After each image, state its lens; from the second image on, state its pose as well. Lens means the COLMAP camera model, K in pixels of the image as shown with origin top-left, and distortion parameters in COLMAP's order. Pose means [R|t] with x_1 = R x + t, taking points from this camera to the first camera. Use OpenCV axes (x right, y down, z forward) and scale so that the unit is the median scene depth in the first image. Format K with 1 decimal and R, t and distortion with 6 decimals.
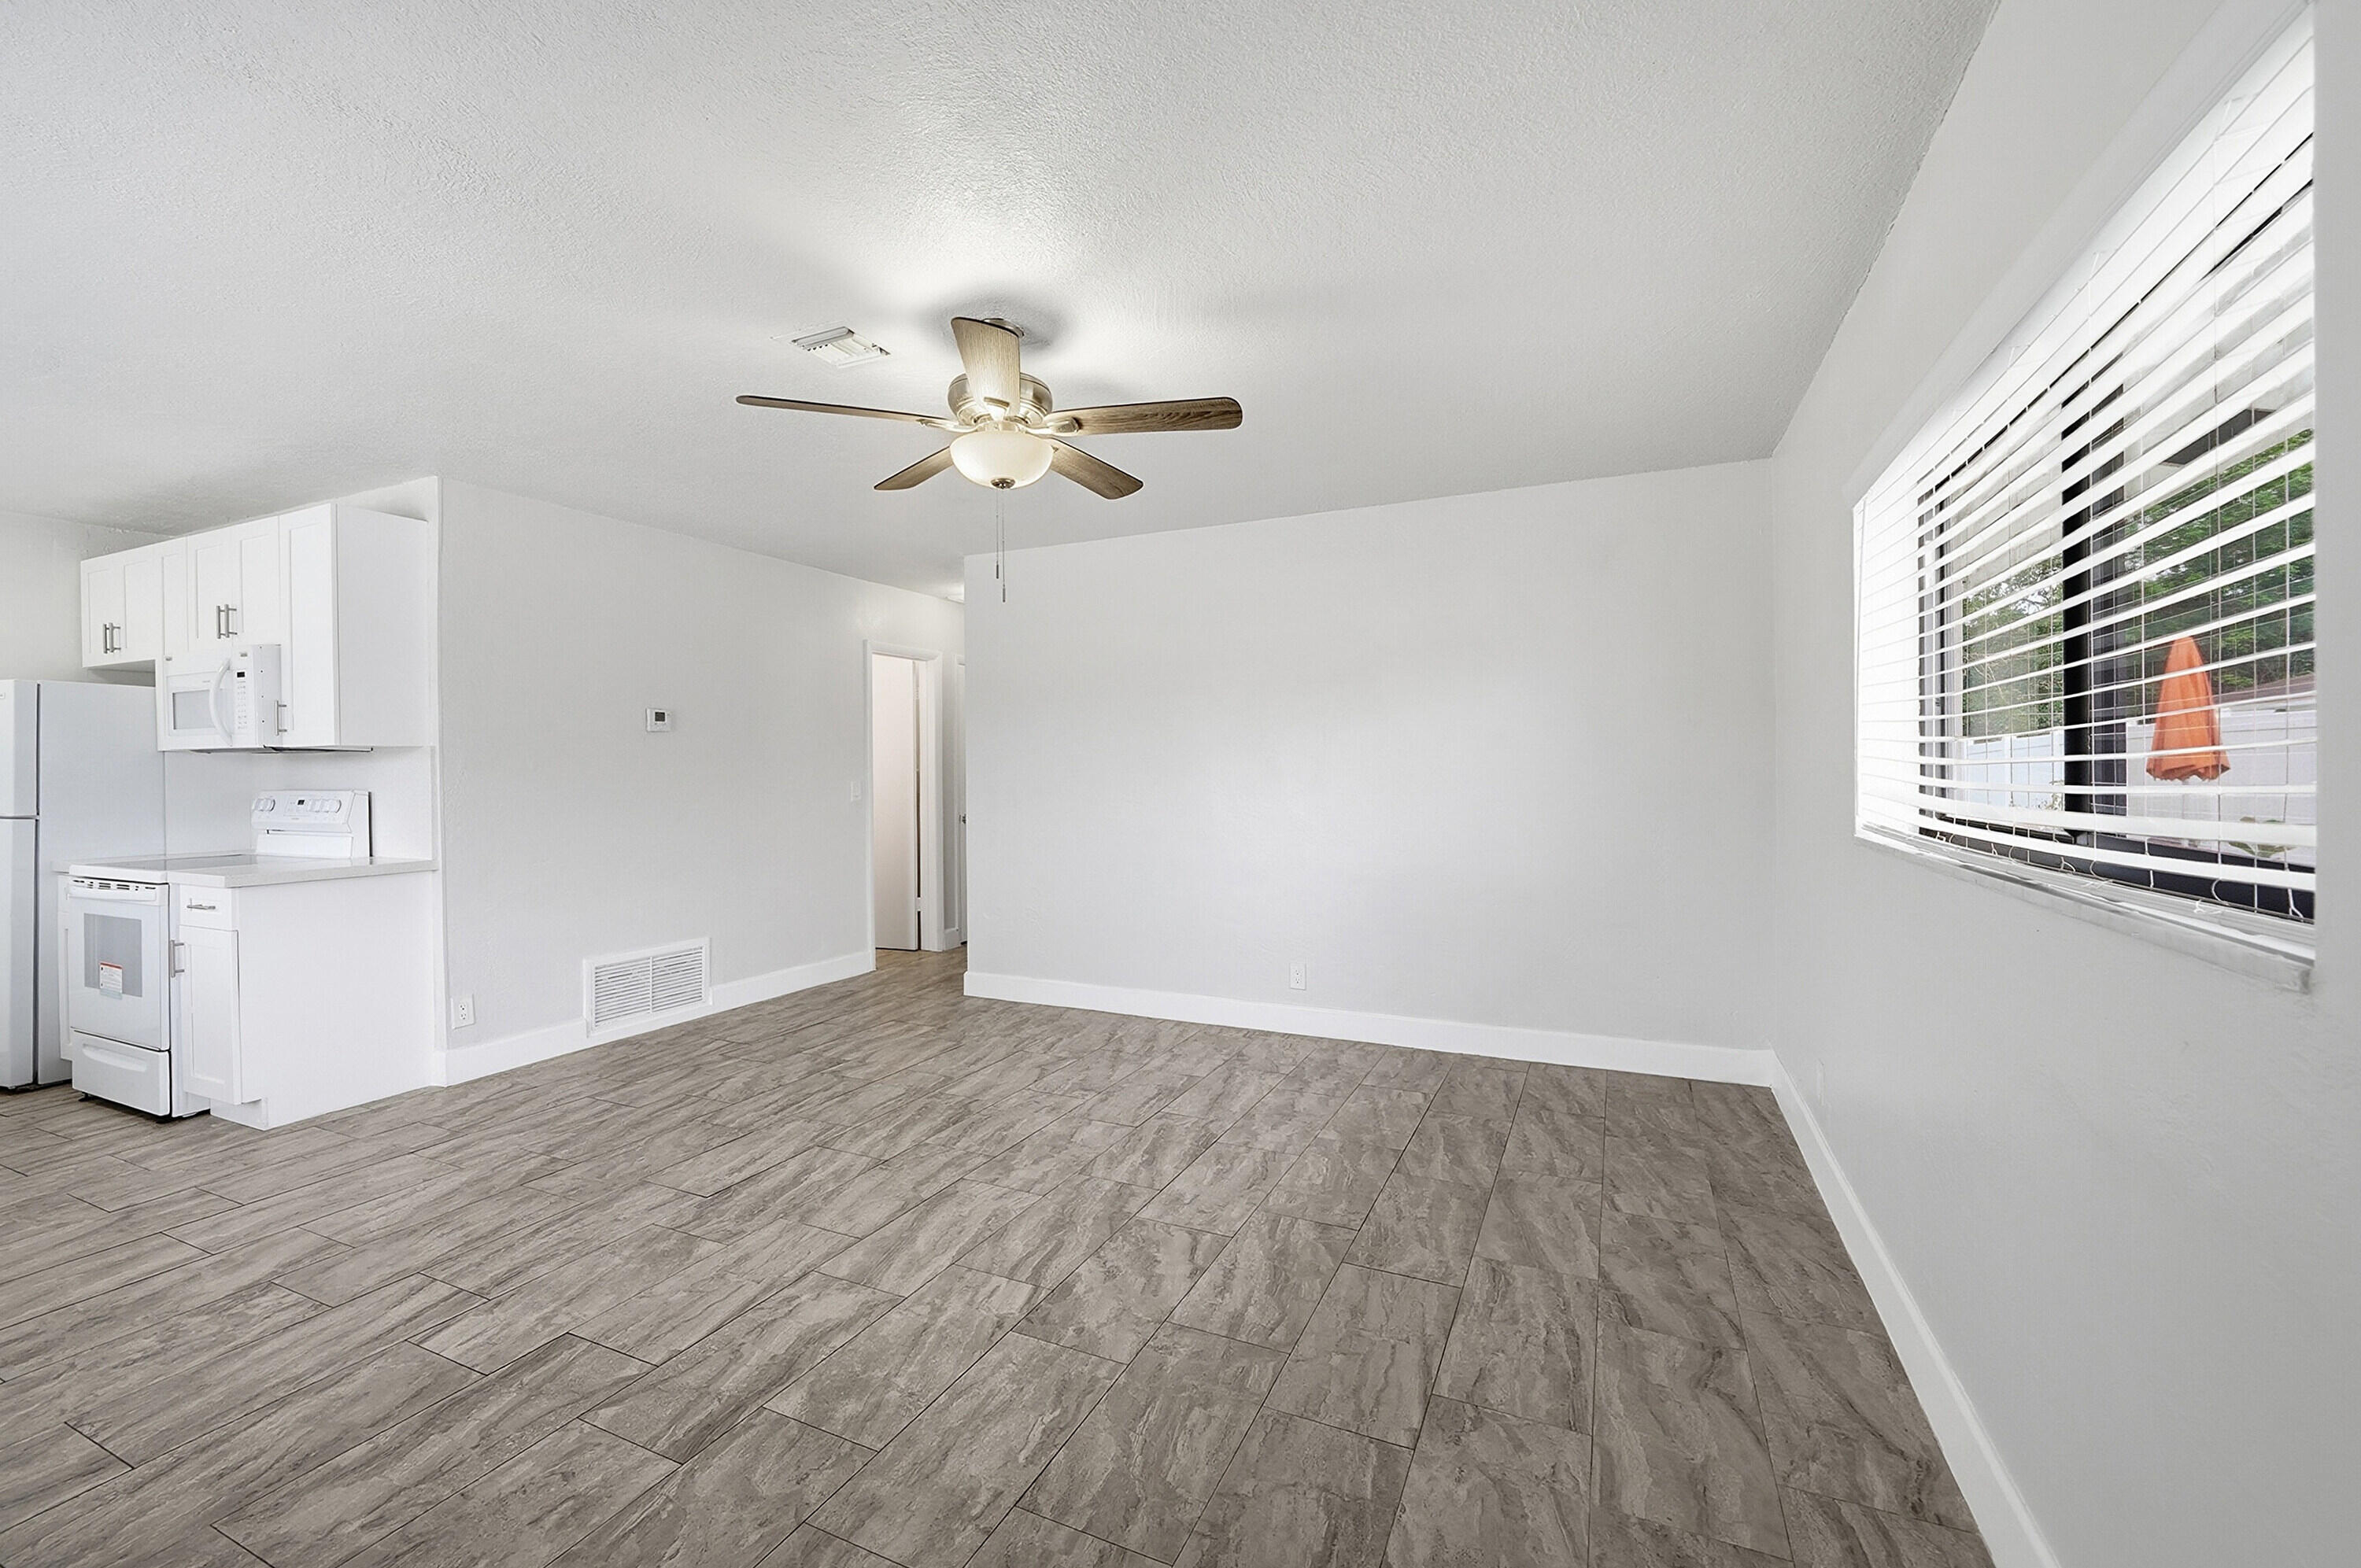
lens RADIAL K [[939.9, 0, 1180.5], [0, 939.9, 784.0], [0, 0, 1]] dist [-0.000085, -0.000007]
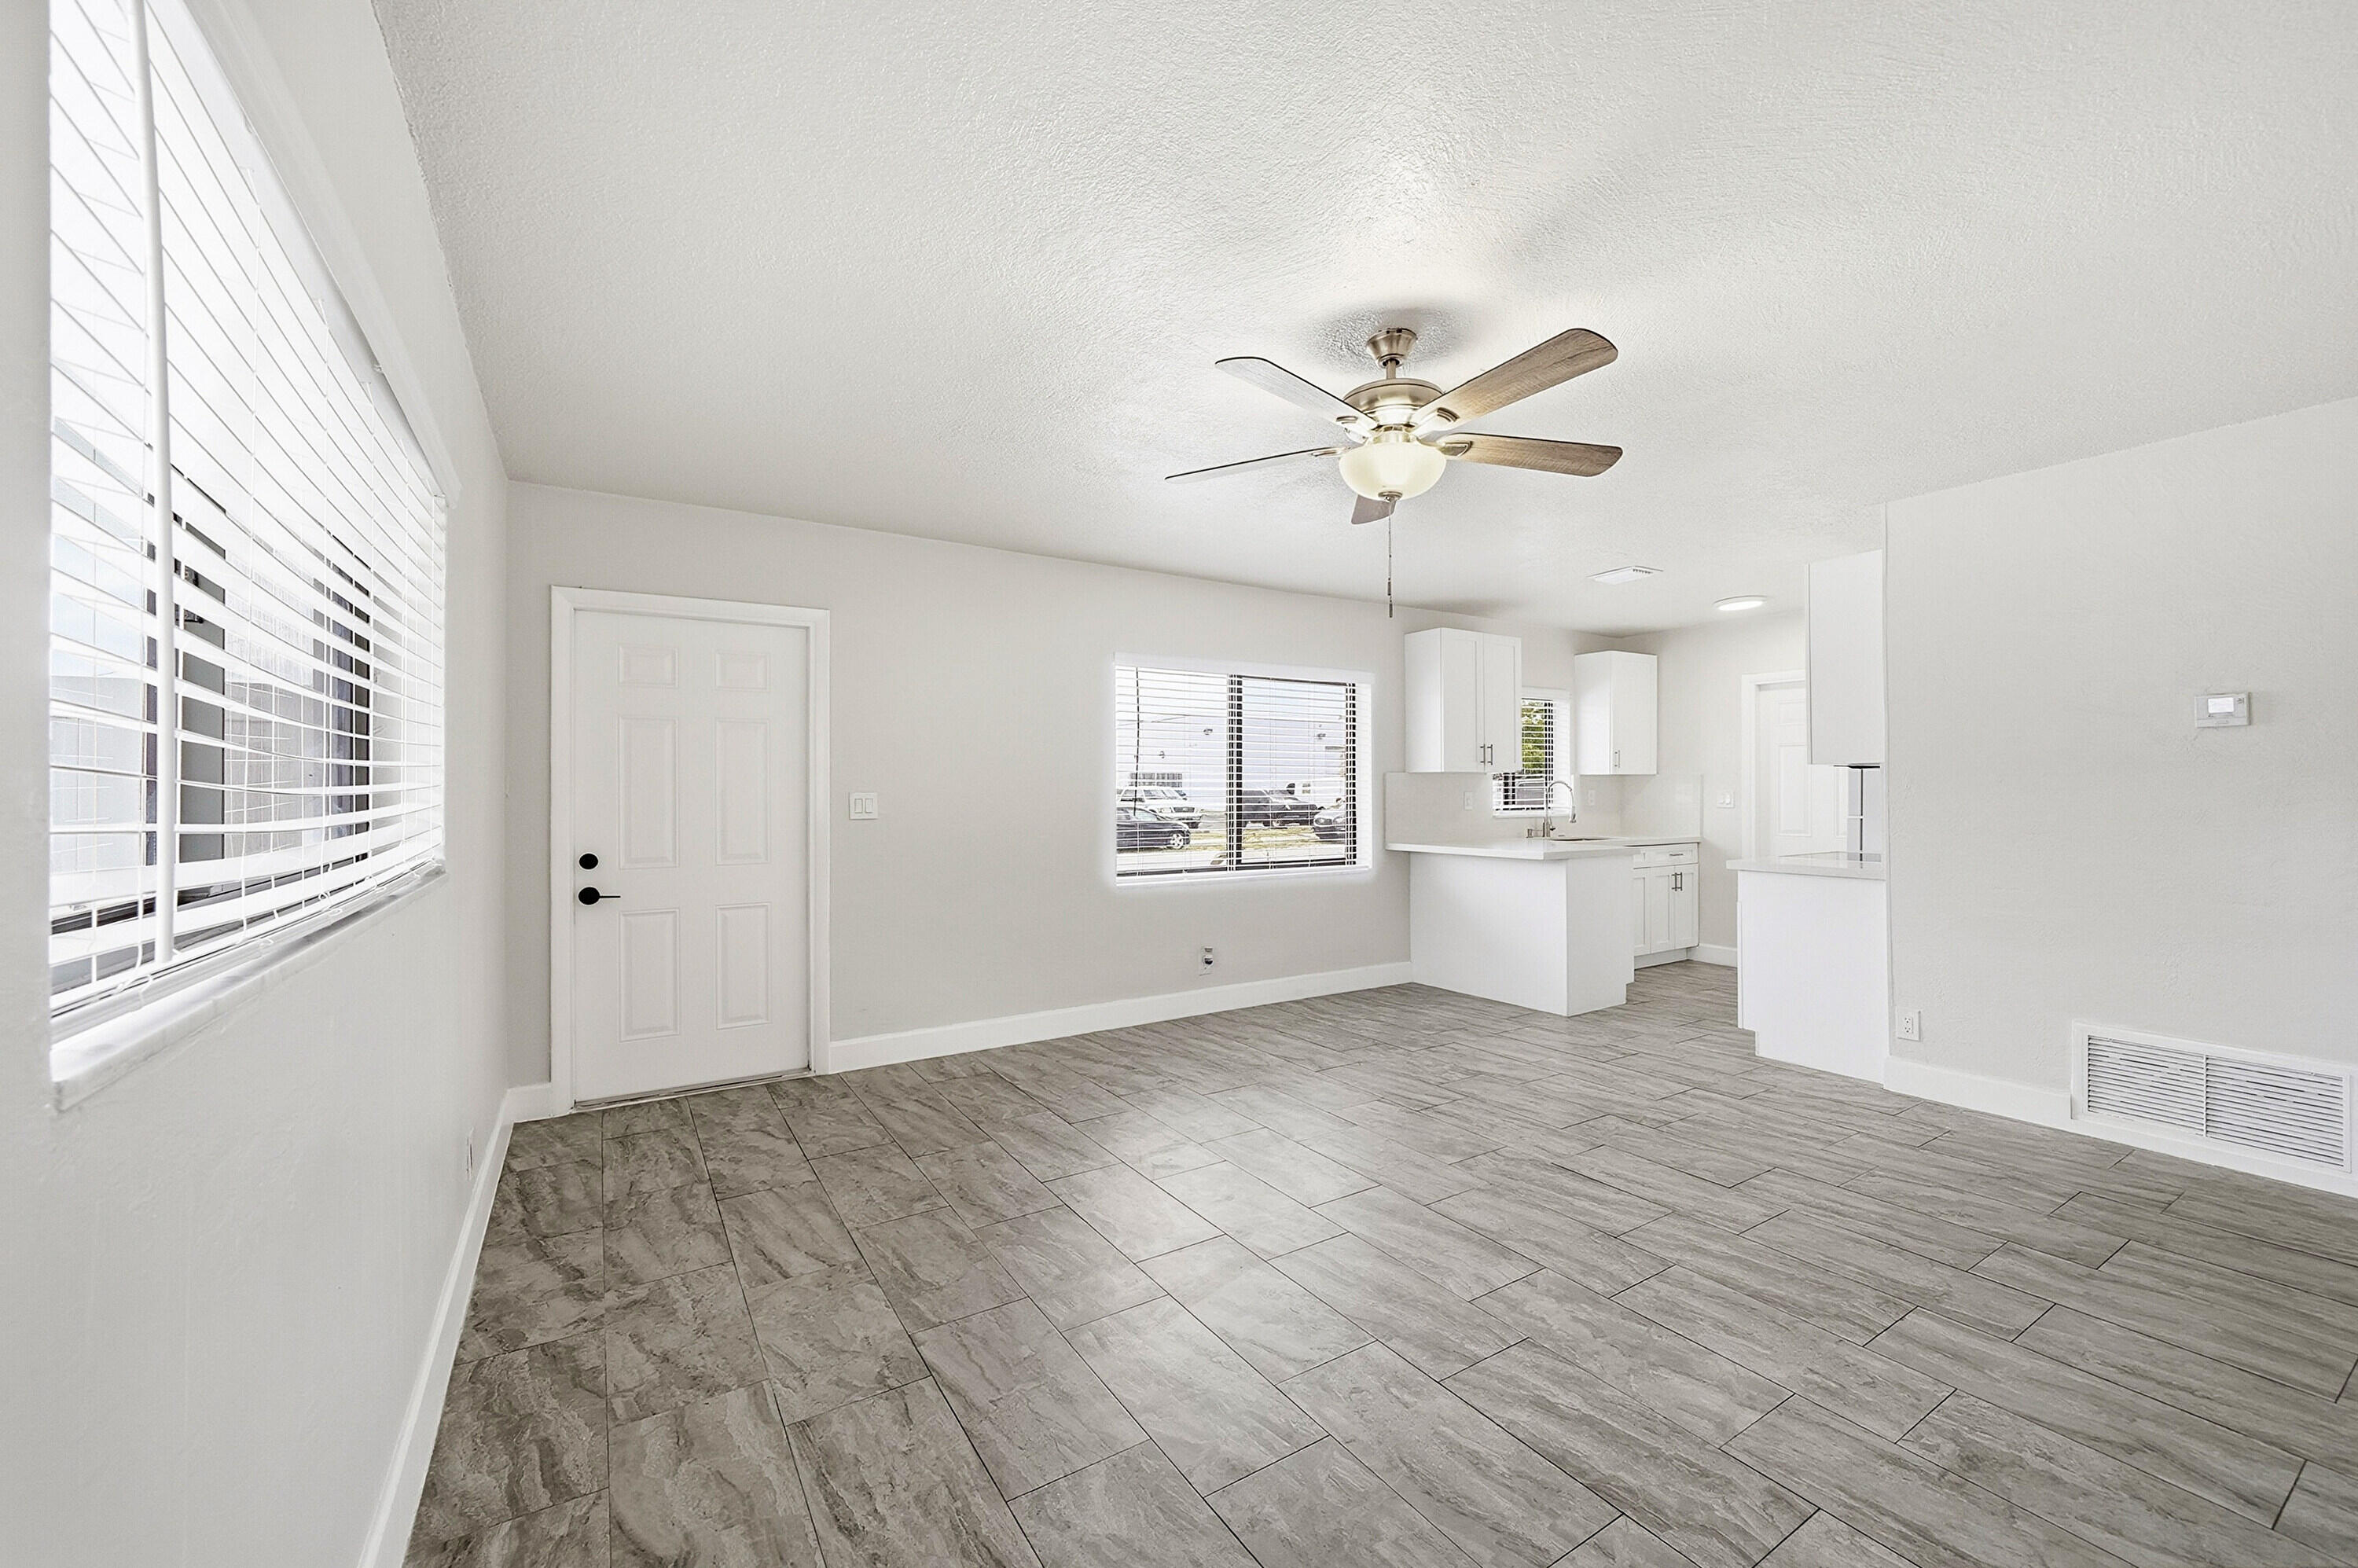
lens RADIAL K [[938.9, 0, 1179.0], [0, 938.9, 784.0], [0, 0, 1]] dist [-0.000085, -0.000007]
pose [[-0.544900, 0.002468, -0.838498, 0.646717], [-0.005947, 0.999959, 0.006807, -0.019796], [0.838480, 0.008696, -0.544863, 1.163687]]
